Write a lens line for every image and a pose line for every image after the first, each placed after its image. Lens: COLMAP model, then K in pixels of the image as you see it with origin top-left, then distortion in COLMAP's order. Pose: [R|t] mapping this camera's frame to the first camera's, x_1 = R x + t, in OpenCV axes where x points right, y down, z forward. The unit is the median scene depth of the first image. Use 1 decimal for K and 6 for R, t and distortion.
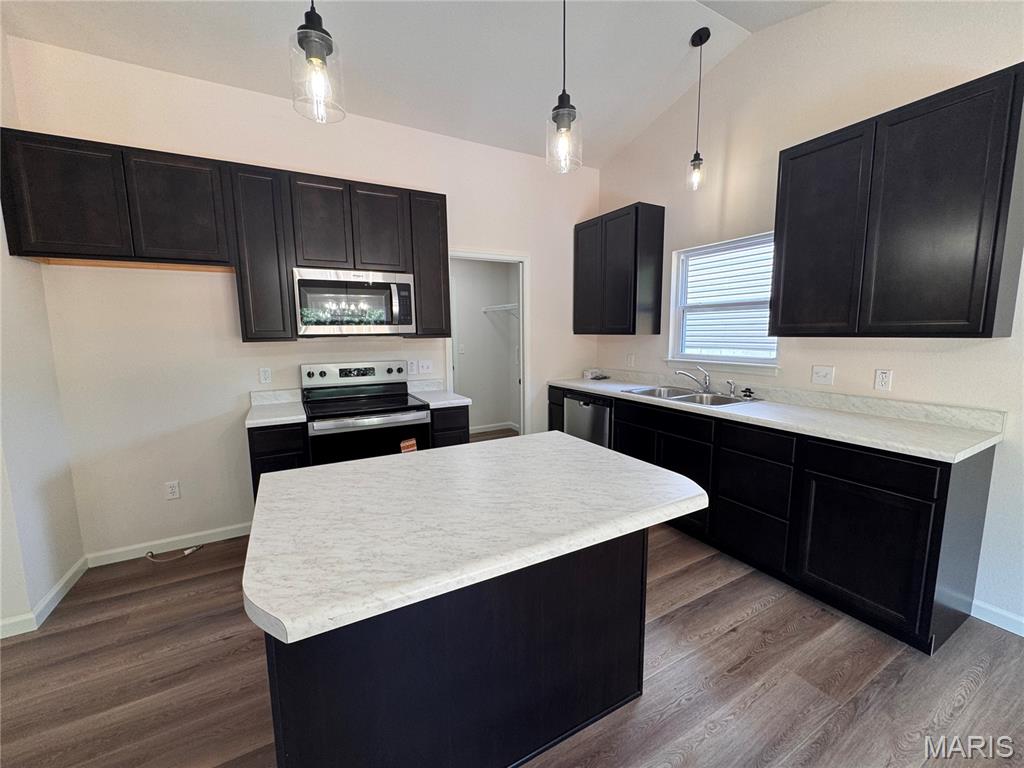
lens RADIAL K [[410.8, 0, 513.4], [0, 410.8, 381.6], [0, 0, 1]] dist [-0.000210, -0.000007]
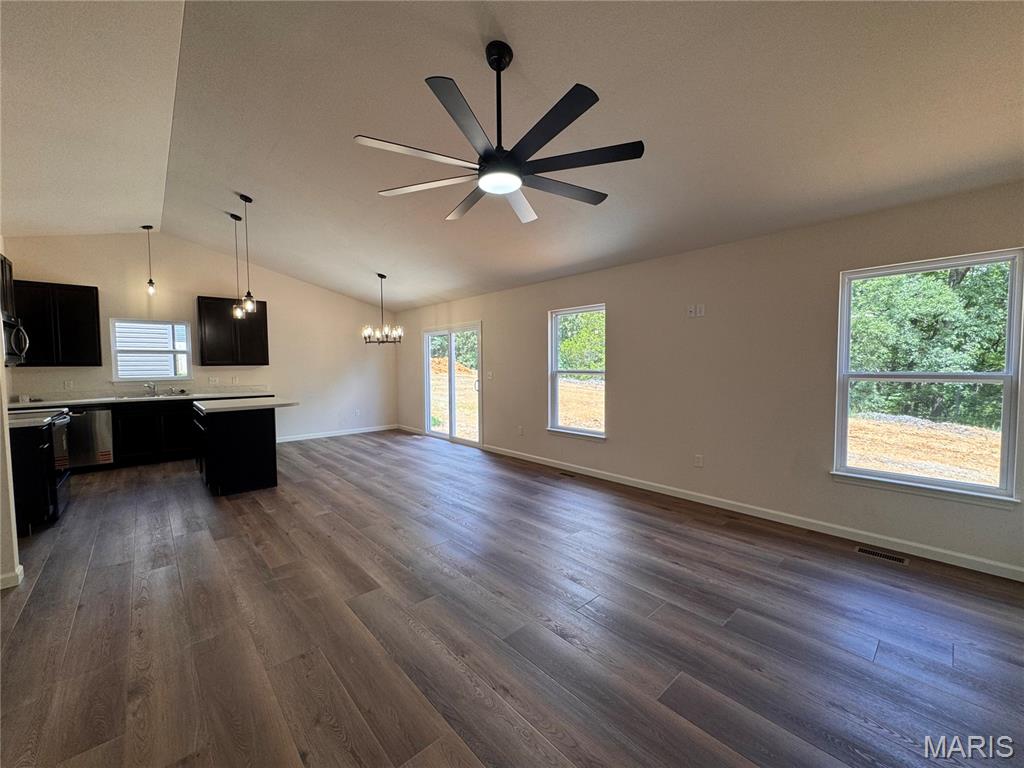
lens RADIAL K [[410.8, 0, 512.4], [0, 410.8, 382.0], [0, 0, 1]] dist [-0.000210, -0.000007]
pose [[-0.229198, -0.032963, 0.972822, -1.993495], [0.130045, 0.989430, 0.064164, 0.065742], [-0.964654, 0.141217, -0.222488, -0.236135]]
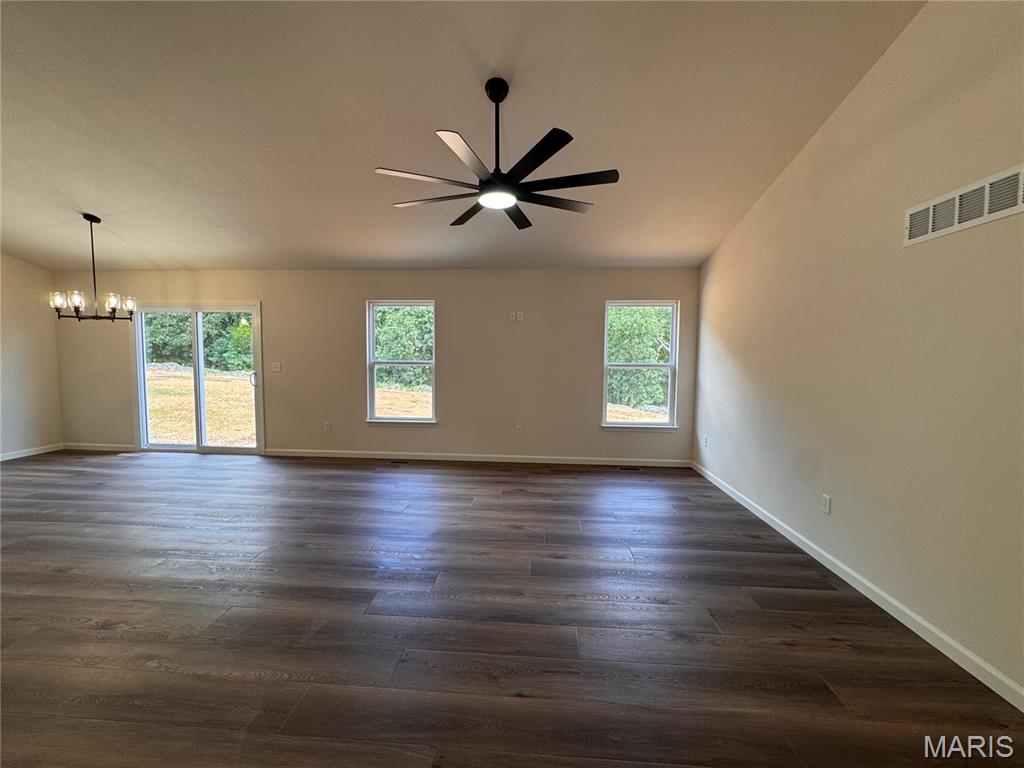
lens RADIAL K [[410.8, 0, 512.3], [0, 410.8, 385.4], [0, 0, 1]] dist [-0.000210, -0.000007]
pose [[-0.838962, -0.038668, 0.542814, -1.746051], [0.066552, 0.982694, 0.172866, -0.016593], [-0.540105, 0.181153, -0.821870, 0.378611]]
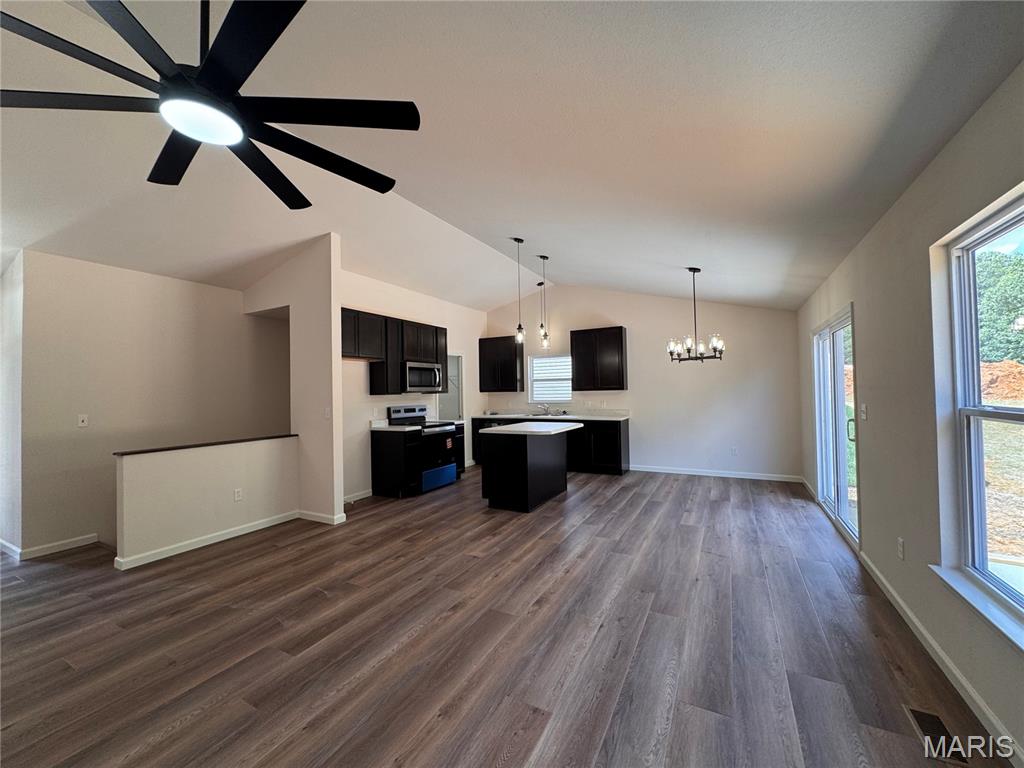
lens RADIAL K [[410.8, 0, 511.5], [0, 410.8, 381.8], [0, 0, 1]] dist [-0.000210, -0.000007]
pose [[0.840062, 0.006943, 0.542446, -1.145703], [0.076506, 0.988408, -0.131133, 0.151797], [-0.537069, 0.151660, 0.829793, -1.035768]]
